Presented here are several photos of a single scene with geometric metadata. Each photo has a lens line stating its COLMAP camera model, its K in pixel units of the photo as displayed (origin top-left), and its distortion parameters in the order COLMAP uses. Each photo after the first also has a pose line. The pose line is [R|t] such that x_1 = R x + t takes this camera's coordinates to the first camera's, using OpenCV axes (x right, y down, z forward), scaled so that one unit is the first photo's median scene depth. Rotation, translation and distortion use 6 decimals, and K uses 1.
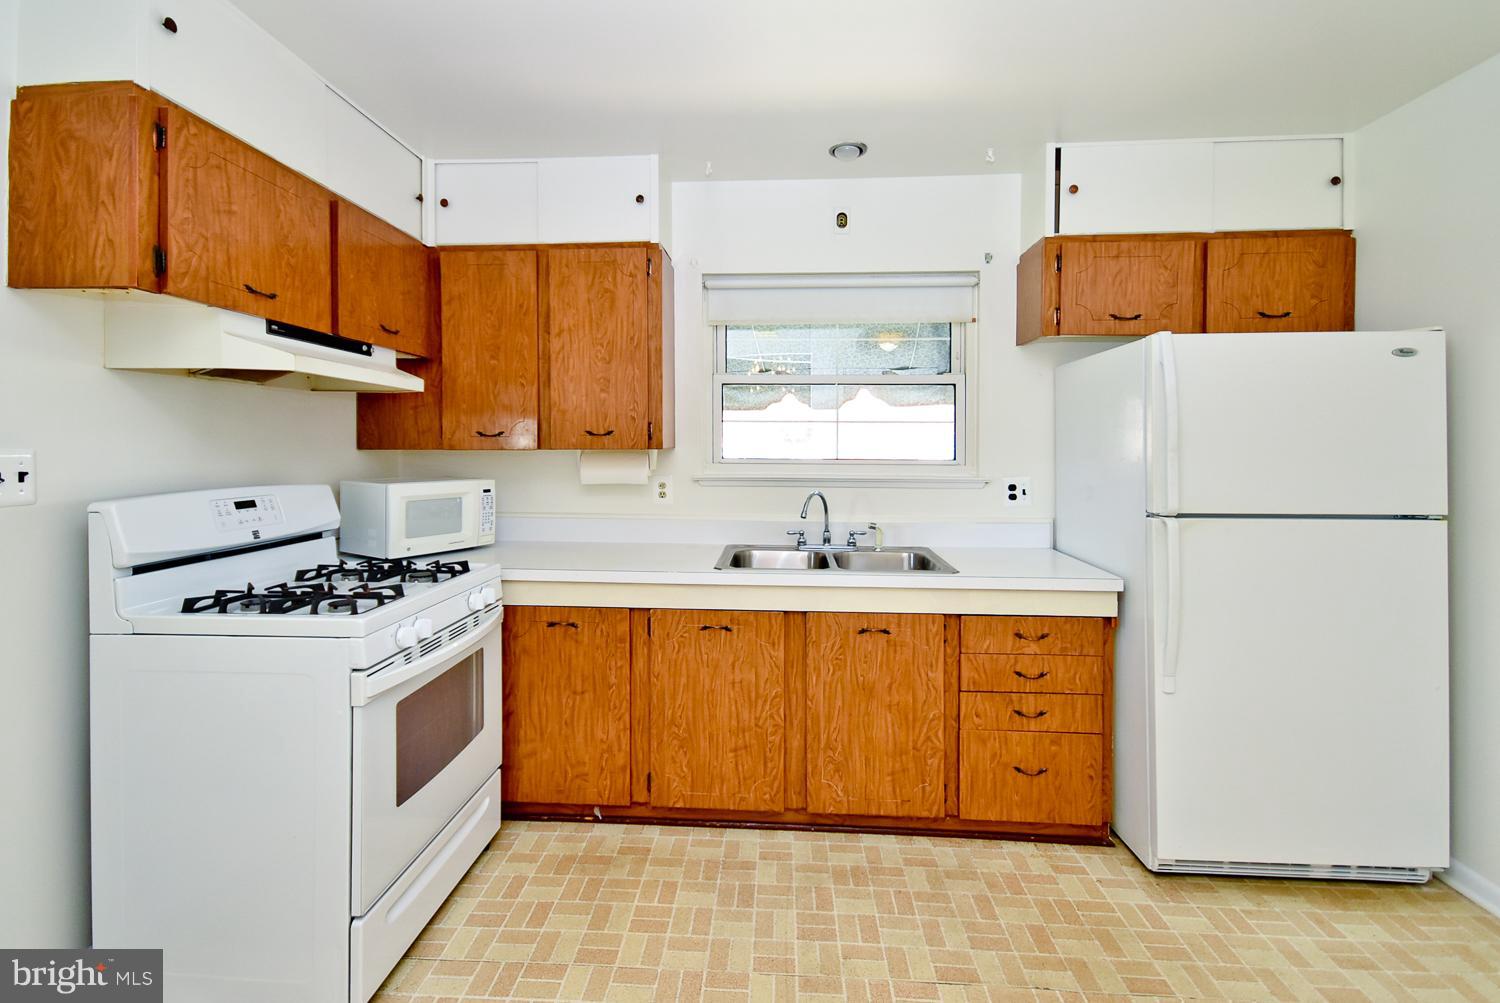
lens RADIAL K [[675.8, 0, 739.1], [0, 675.8, 453.6], [0, 0, 1]] dist [0.017395, 0.000098]
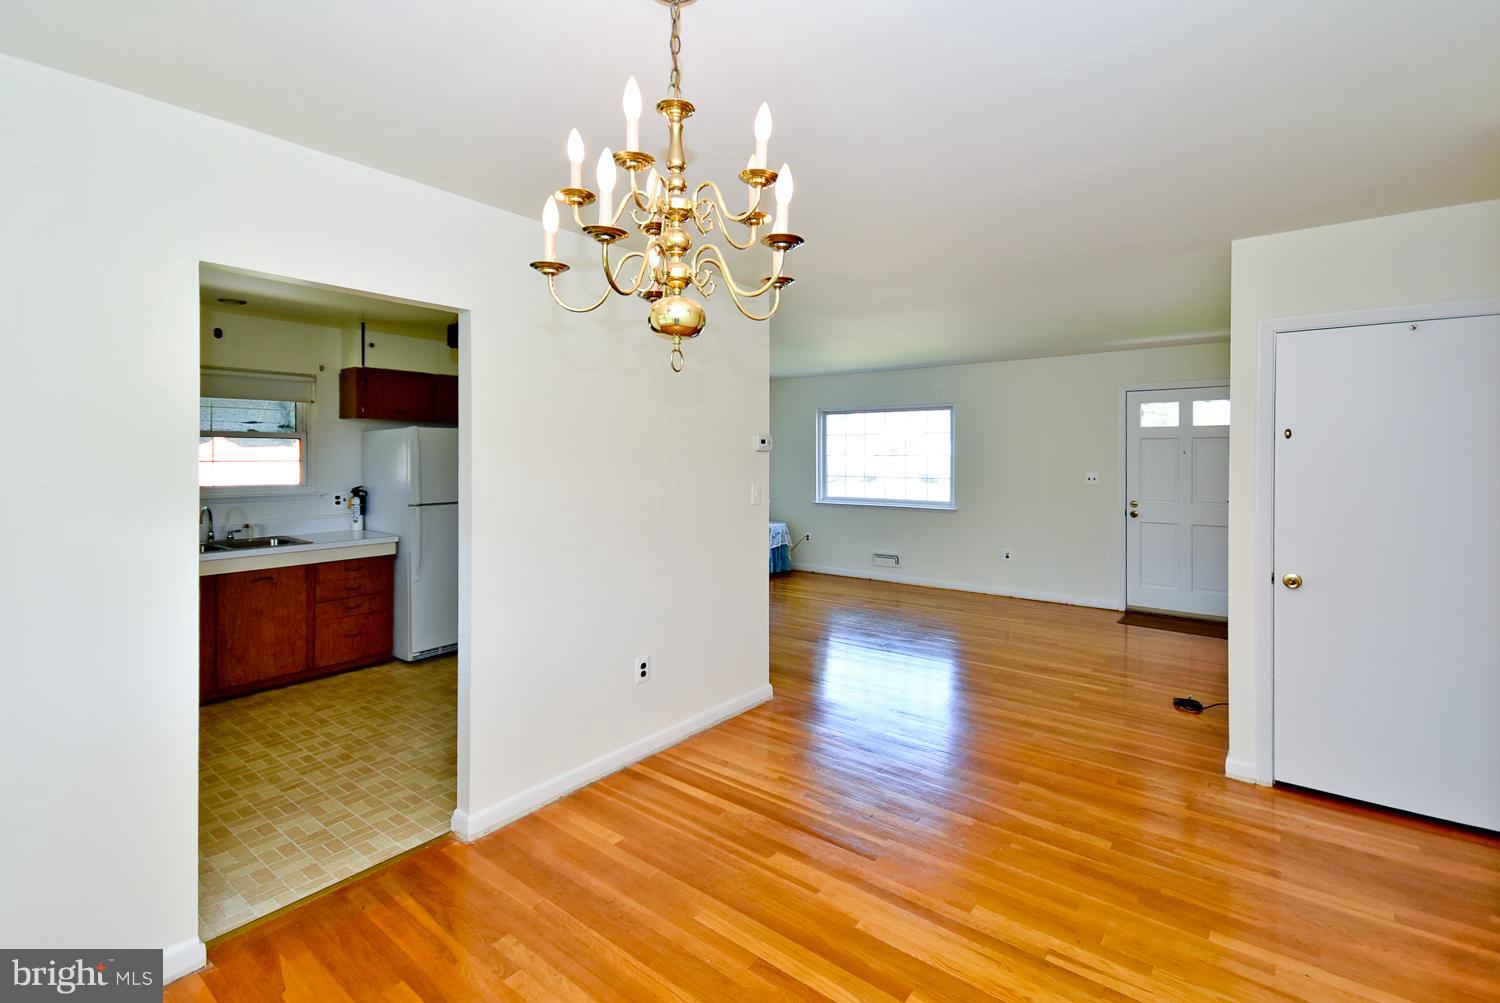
lens RADIAL K [[675.8, 0, 756.1], [0, 675.8, 459.8], [0, 0, 1]] dist [0.017395, 0.000098]
pose [[0.554639, -0.007671, 0.832056, -0.591741], [0.008630, 0.999957, 0.003466, -0.056903], [-0.832047, 0.005259, 0.554681, -1.133058]]
